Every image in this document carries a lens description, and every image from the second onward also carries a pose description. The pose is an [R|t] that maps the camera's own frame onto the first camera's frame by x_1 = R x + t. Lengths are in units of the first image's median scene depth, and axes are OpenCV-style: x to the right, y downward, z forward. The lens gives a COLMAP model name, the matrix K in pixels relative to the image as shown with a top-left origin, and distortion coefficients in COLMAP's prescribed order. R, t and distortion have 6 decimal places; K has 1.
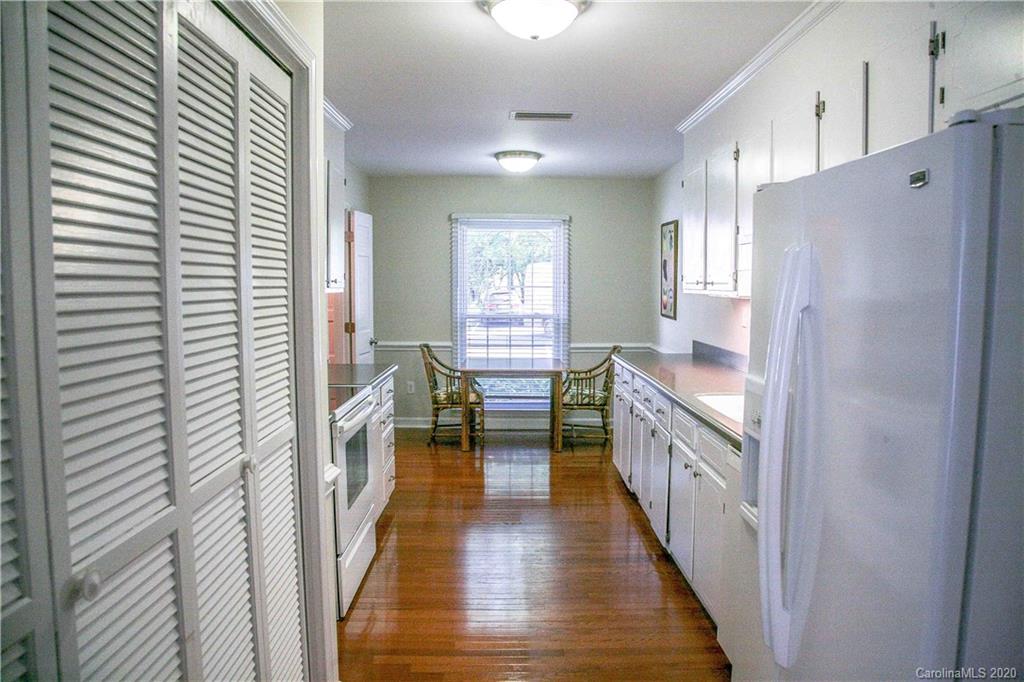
lens RADIAL K [[704.9, 0, 519.9], [0, 704.9, 346.7], [0, 0, 1]] dist [-0.129874, 0.078304]
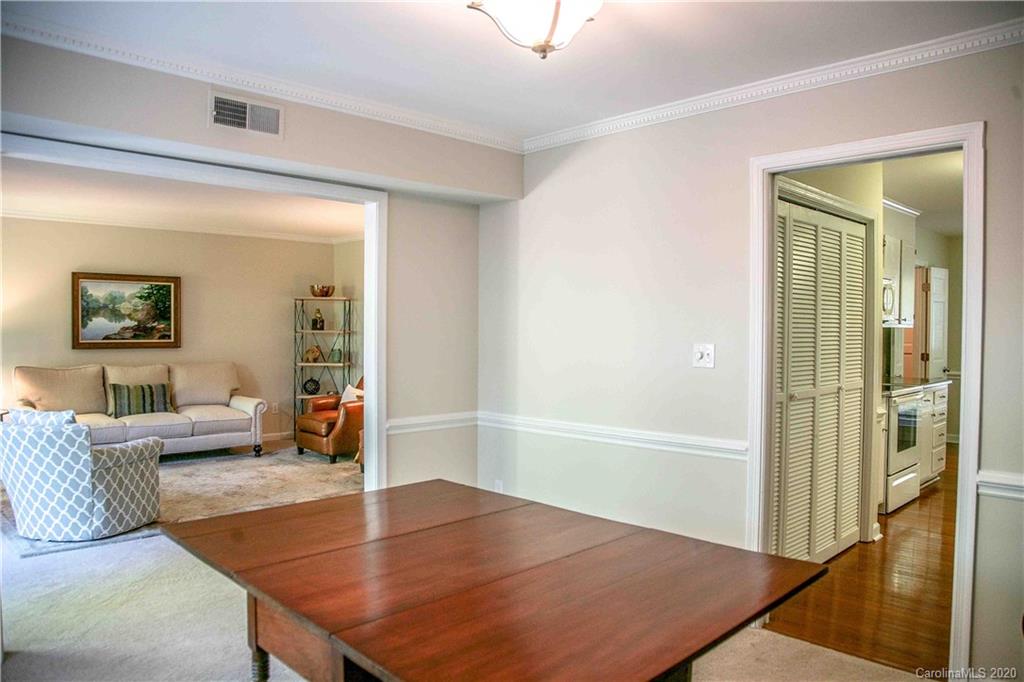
lens RADIAL K [[704.9, 0, 519.9], [0, 704.9, 346.7], [0, 0, 1]] dist [-0.129874, 0.078304]
pose [[0.681377, 0.018924, -0.731688, 0.522678], [-0.065915, 0.997190, -0.035592, 0.151674], [0.728958, 0.072481, 0.680710, -1.279974]]
